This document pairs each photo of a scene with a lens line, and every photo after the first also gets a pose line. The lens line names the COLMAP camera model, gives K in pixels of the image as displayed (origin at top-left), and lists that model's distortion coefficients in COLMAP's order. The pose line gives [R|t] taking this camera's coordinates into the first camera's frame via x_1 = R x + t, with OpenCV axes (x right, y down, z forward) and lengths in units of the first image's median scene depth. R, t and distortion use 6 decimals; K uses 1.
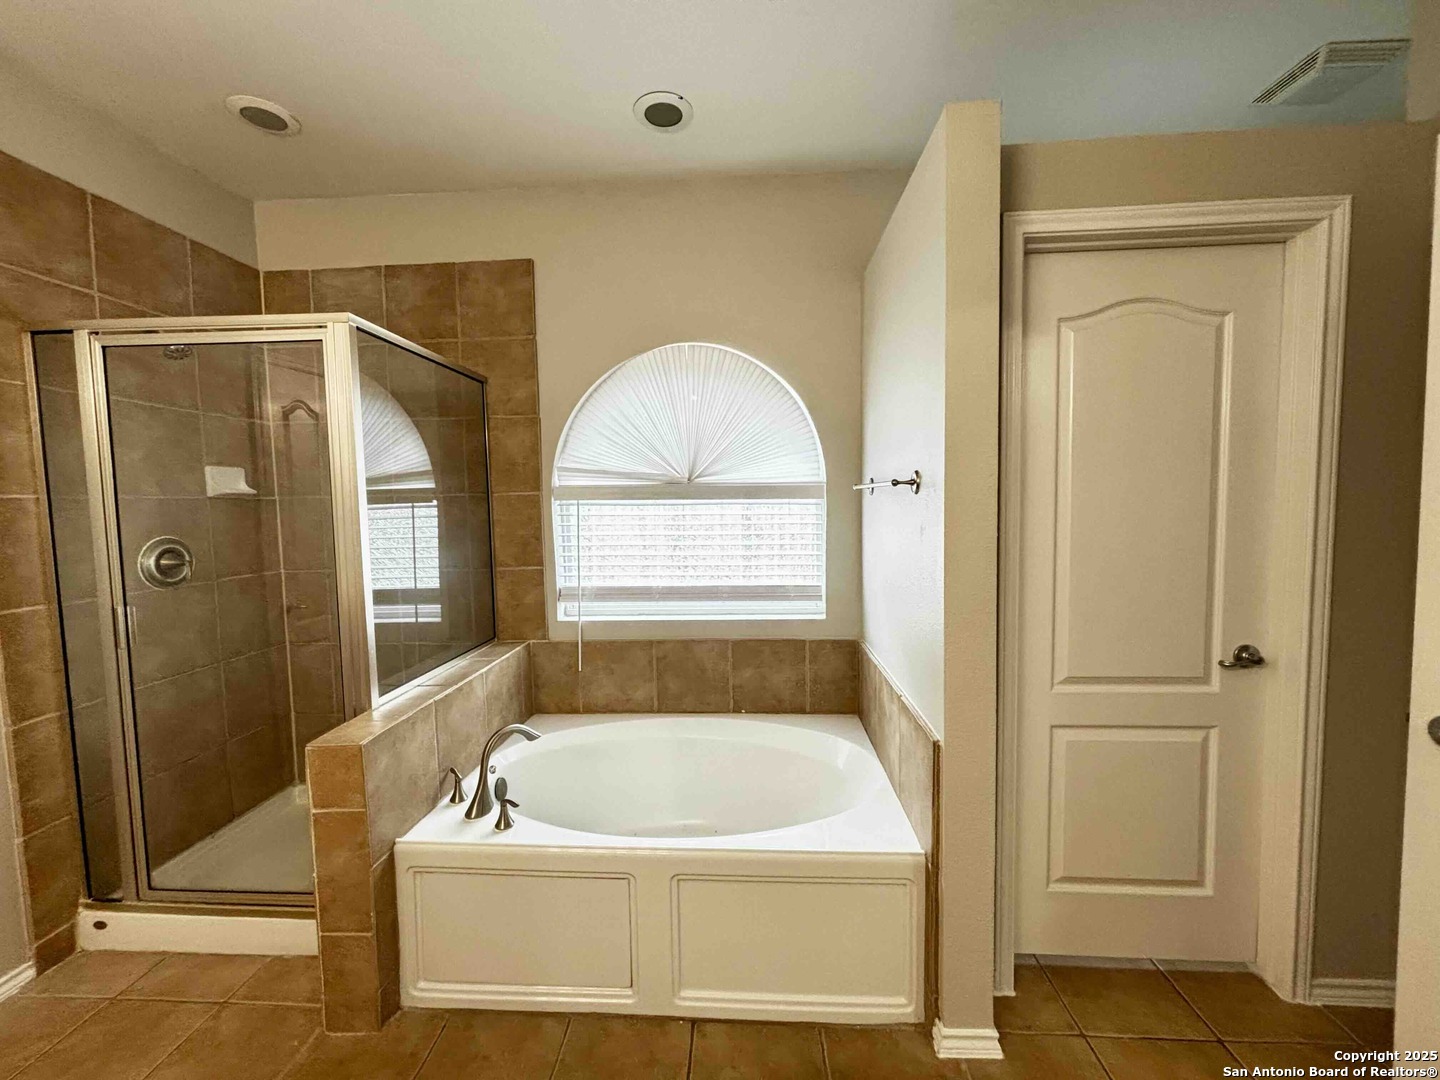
lens RADIAL K [[583.1, 0, 719.1], [0, 583.1, 537.9], [0, 0, 1]] dist [-0.002433, 0.003703]
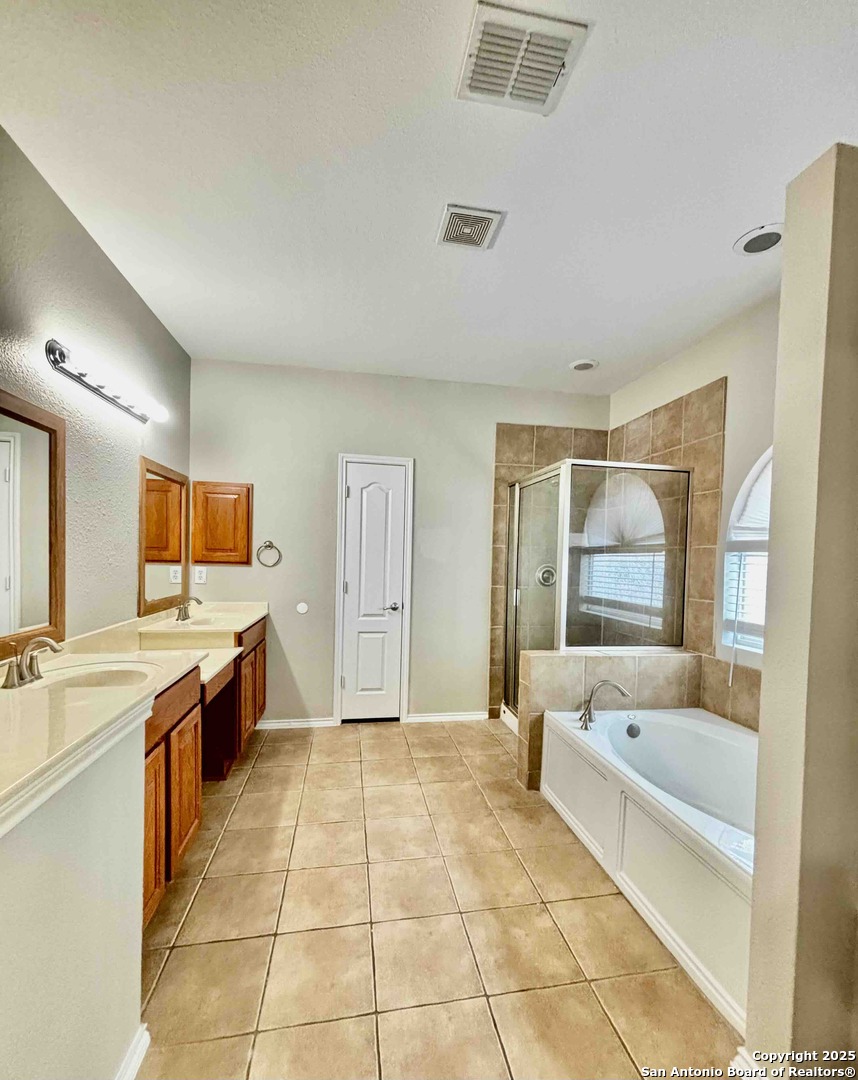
lens RADIAL K [[476.6, 0, 431.8], [0, 476.6, 572.5], [0, 0, 1]] dist [0.000701, 0.000104]
pose [[0.230275, 0.055687, -0.971531, 0.623726], [-0.089662, 0.995329, 0.035799, 0.002116], [0.968986, 0.078866, 0.234192, 0.106027]]
